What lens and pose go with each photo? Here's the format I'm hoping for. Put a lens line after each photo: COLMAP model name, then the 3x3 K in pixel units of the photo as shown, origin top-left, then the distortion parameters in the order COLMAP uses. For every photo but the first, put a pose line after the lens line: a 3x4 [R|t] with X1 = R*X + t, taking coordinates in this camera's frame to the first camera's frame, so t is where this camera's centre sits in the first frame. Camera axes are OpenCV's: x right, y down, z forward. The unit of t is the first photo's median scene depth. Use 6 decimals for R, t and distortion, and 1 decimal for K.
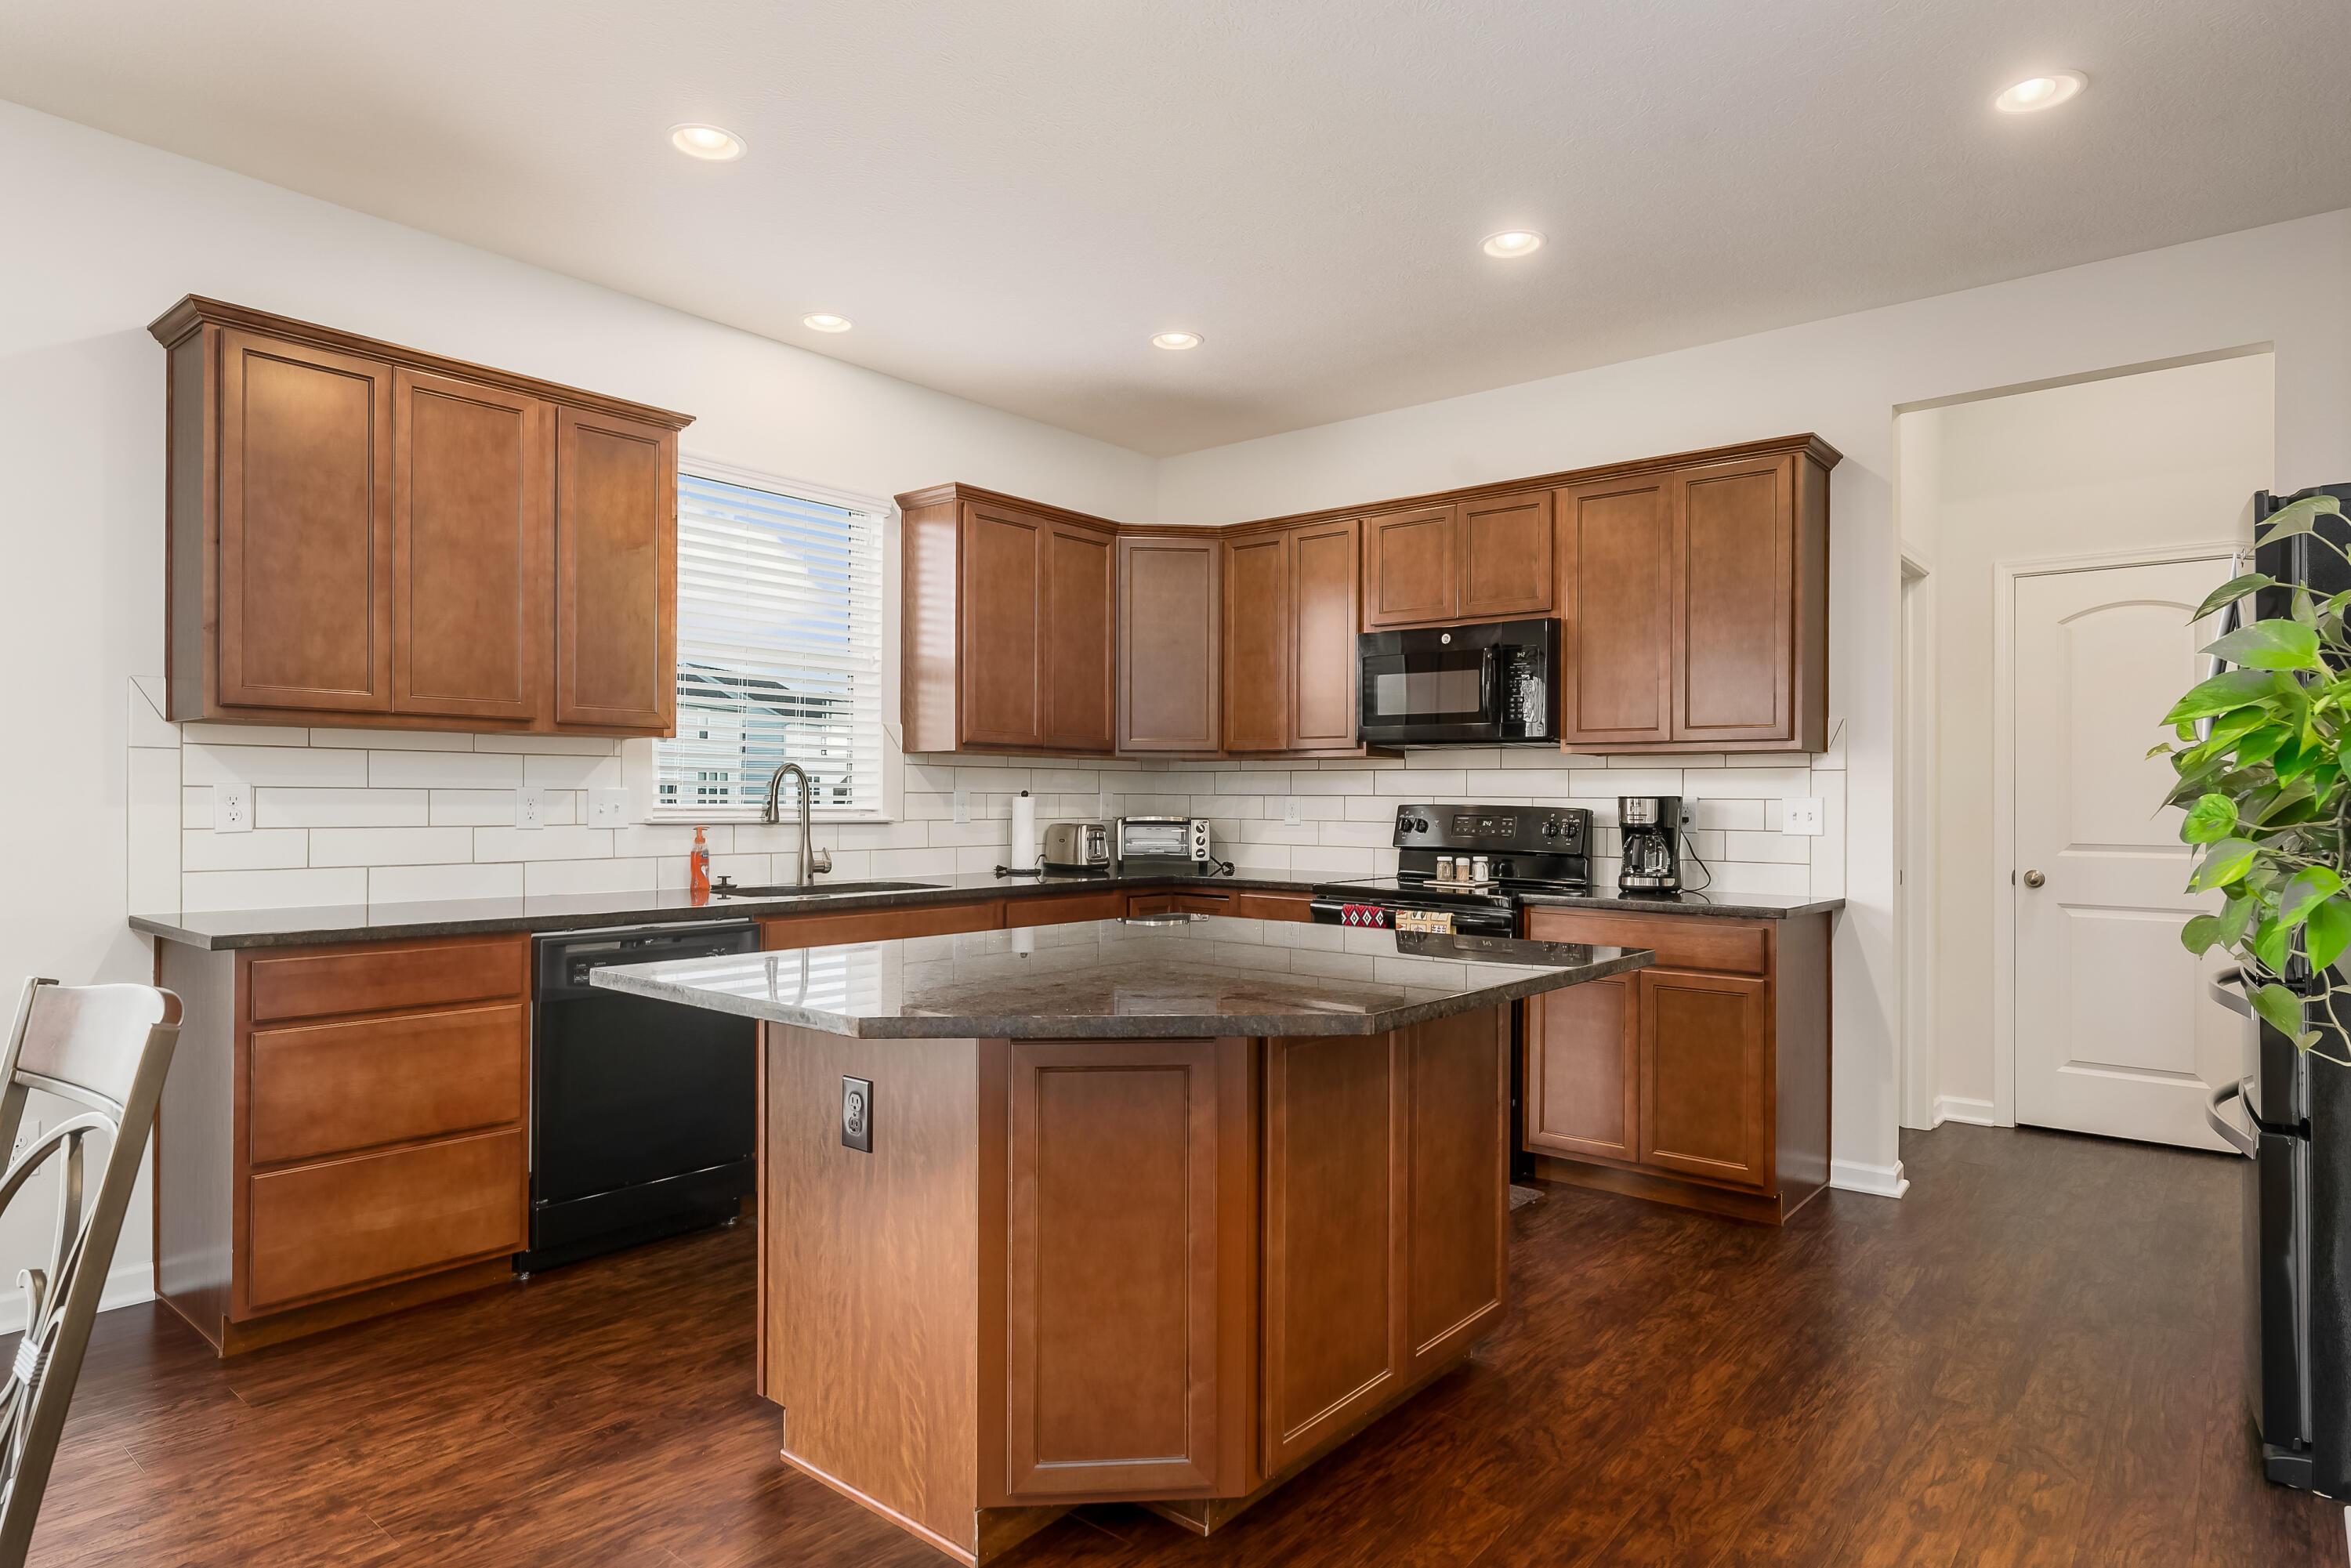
lens RADIAL K [[1320.5, 0, 1195.5], [0, 1320.5, 788.4], [0, 0, 1]] dist [-0.005967, 0.000163]
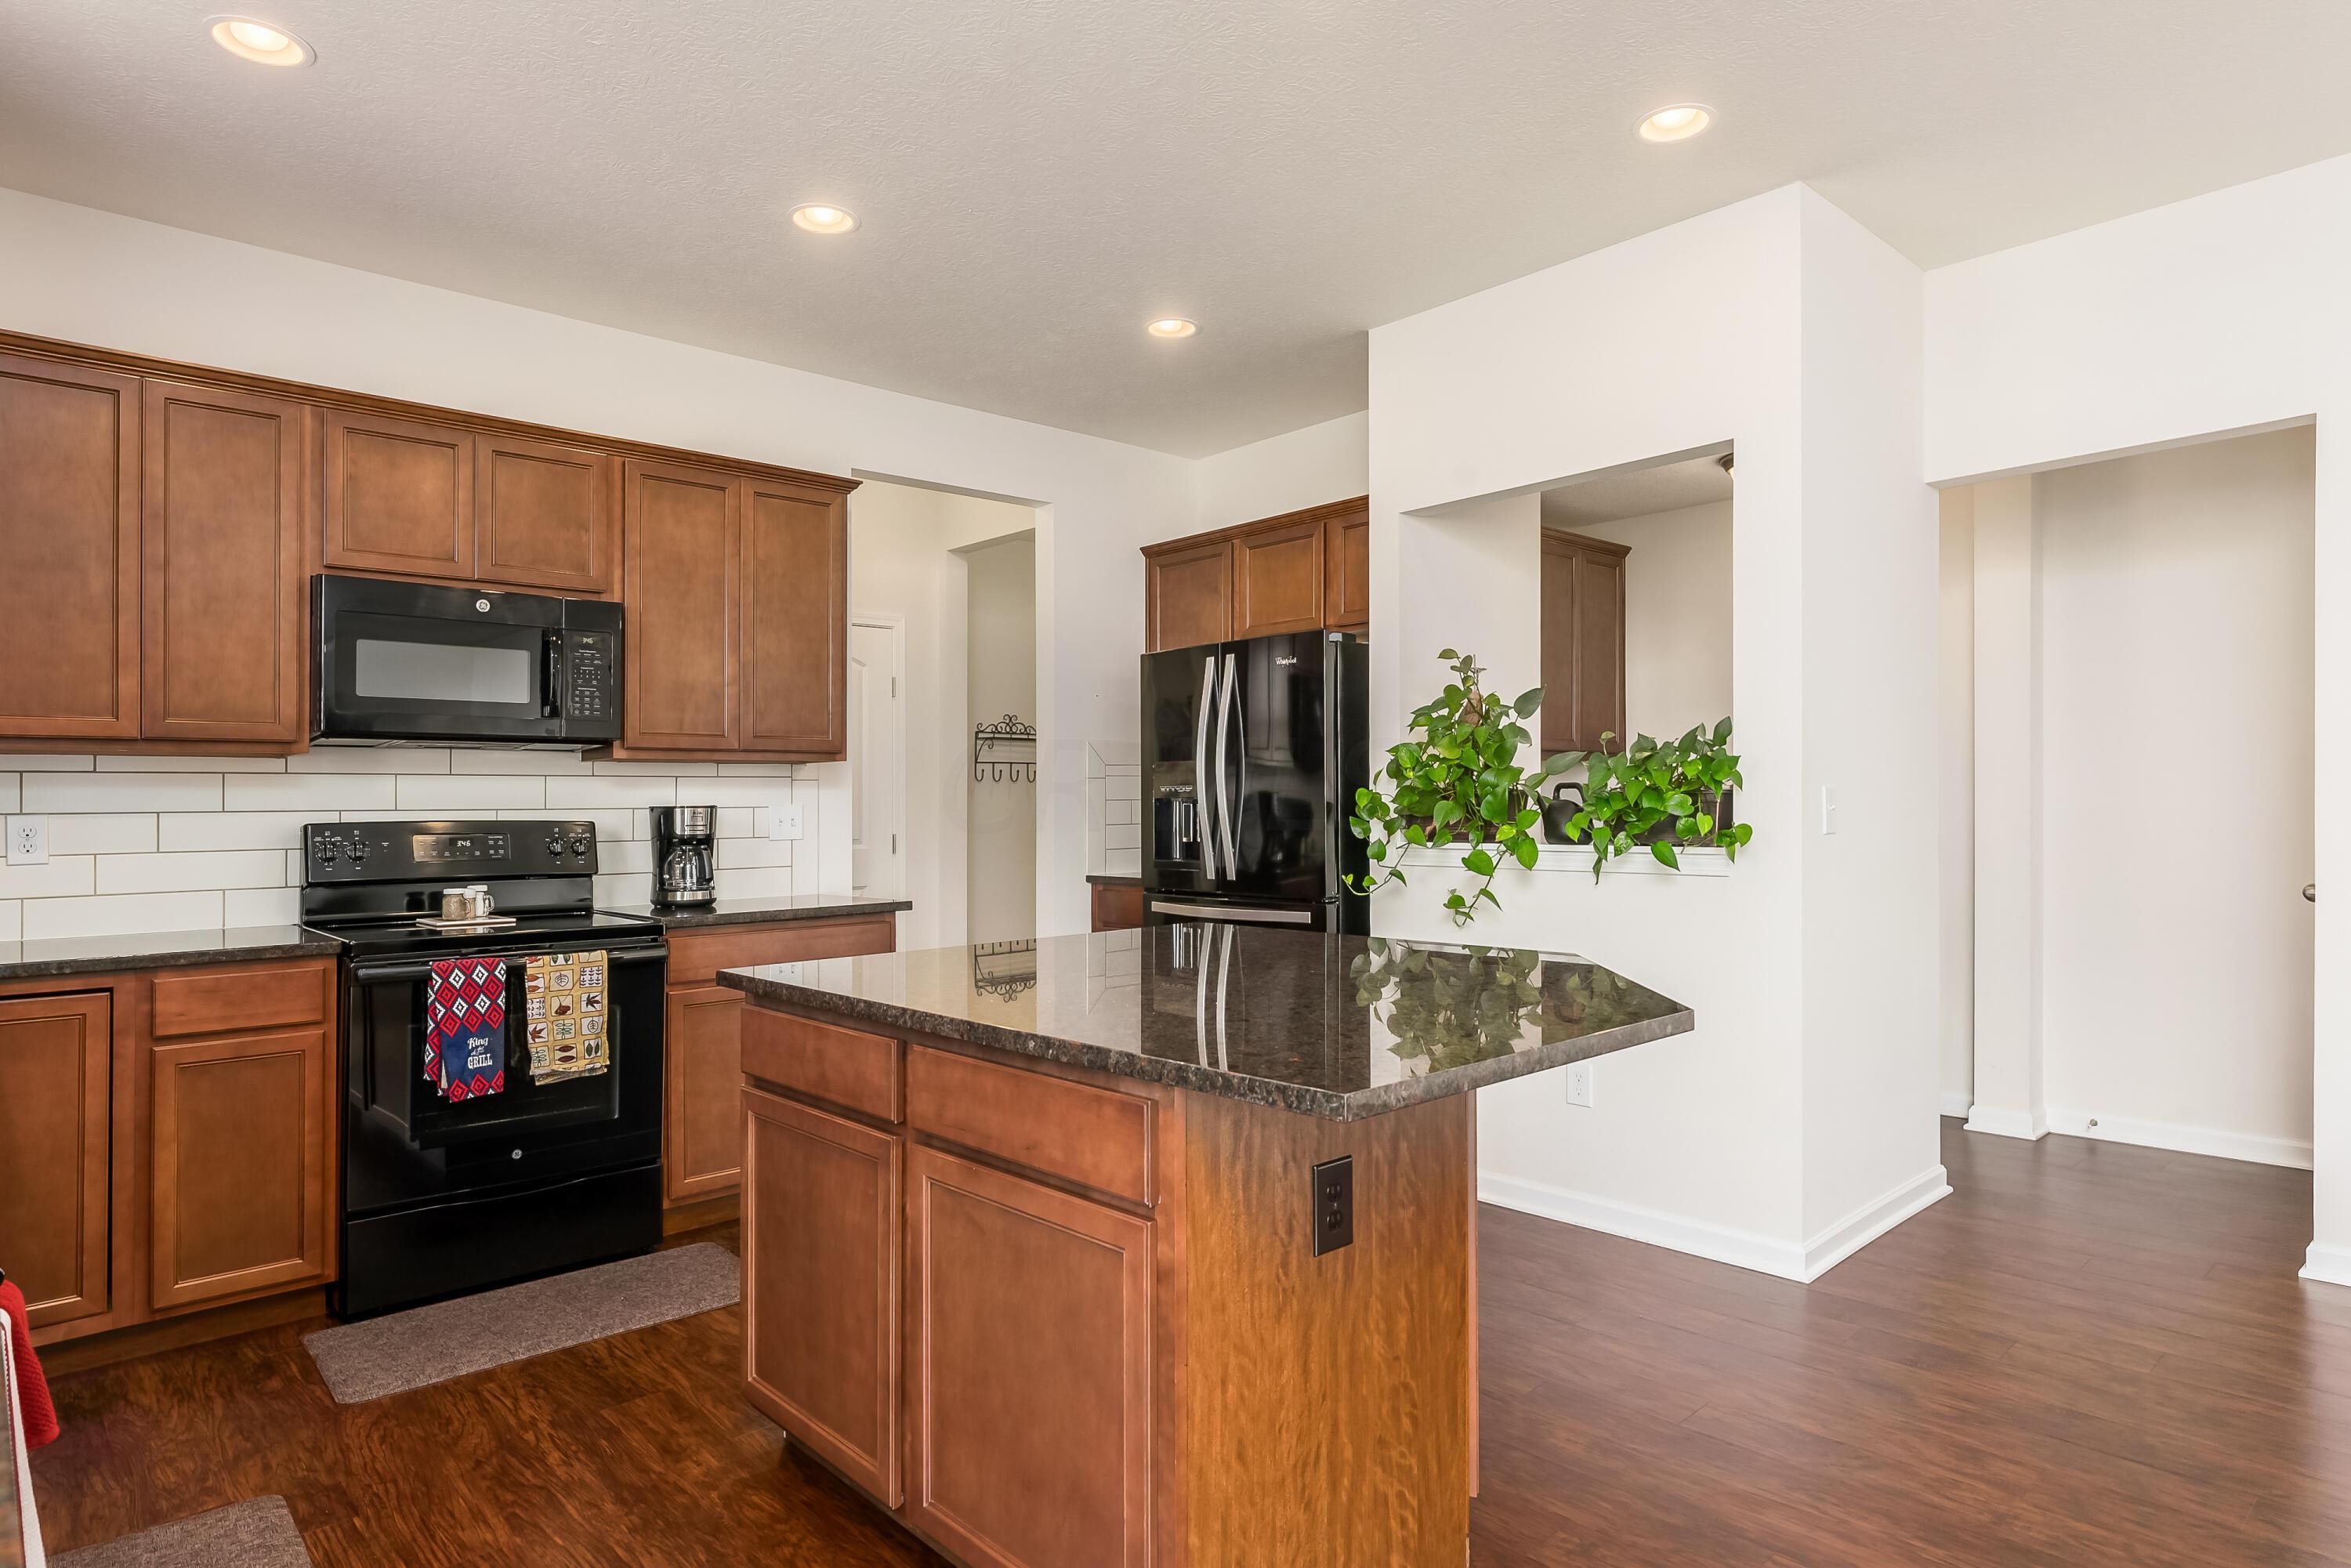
lens RADIAL K [[1320.5, 0, 1200.2], [0, 1320.5, 790.6], [0, 0, 1]] dist [-0.005967, 0.000163]
pose [[0.131360, -0.000977, 0.991334, -0.518744], [0.006055, 0.999982, 0.000183, -0.002614], [-0.991316, 0.005979, 0.131363, 0.476558]]
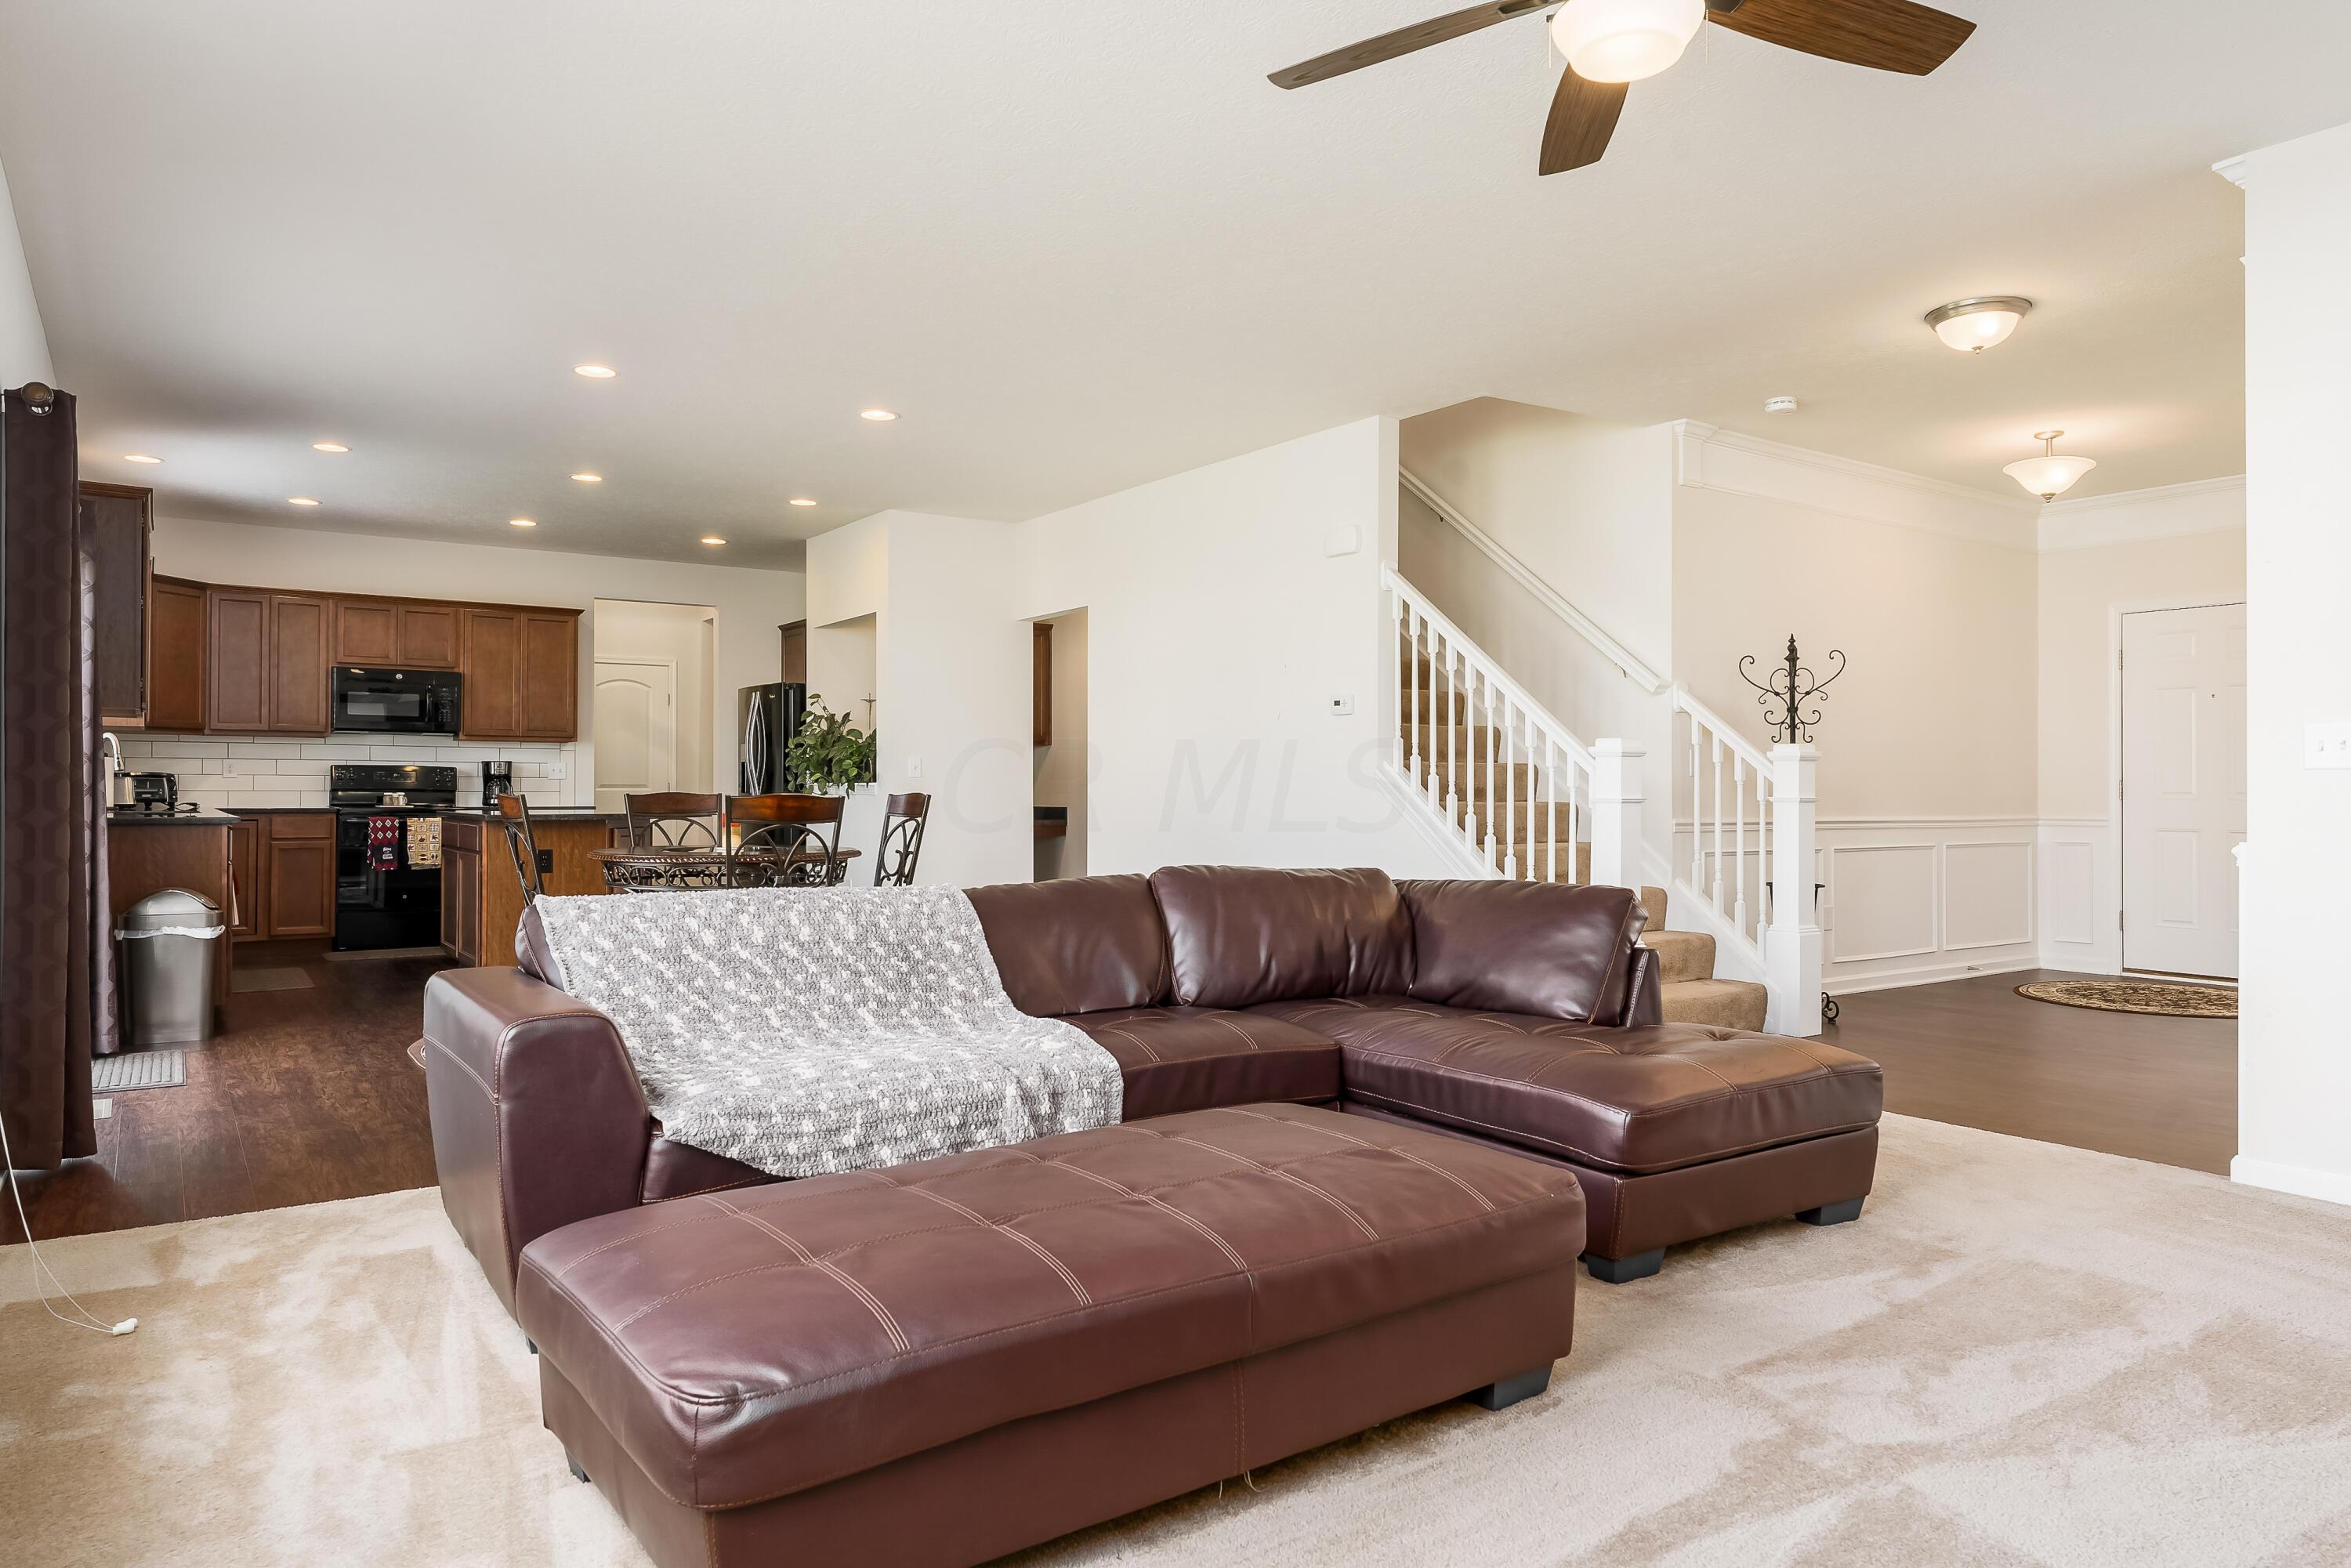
lens RADIAL K [[1462.4, 0, 1173.1], [0, 1462.4, 787.9], [0, 0, 1]] dist [0.002380, 0.000951]
pose [[0.277821, -0.003769, 0.960626, -1.502641], [-0.005434, 0.999970, 0.005495, 0.028131], [-0.960618, -0.006747, 0.277792, -0.642062]]
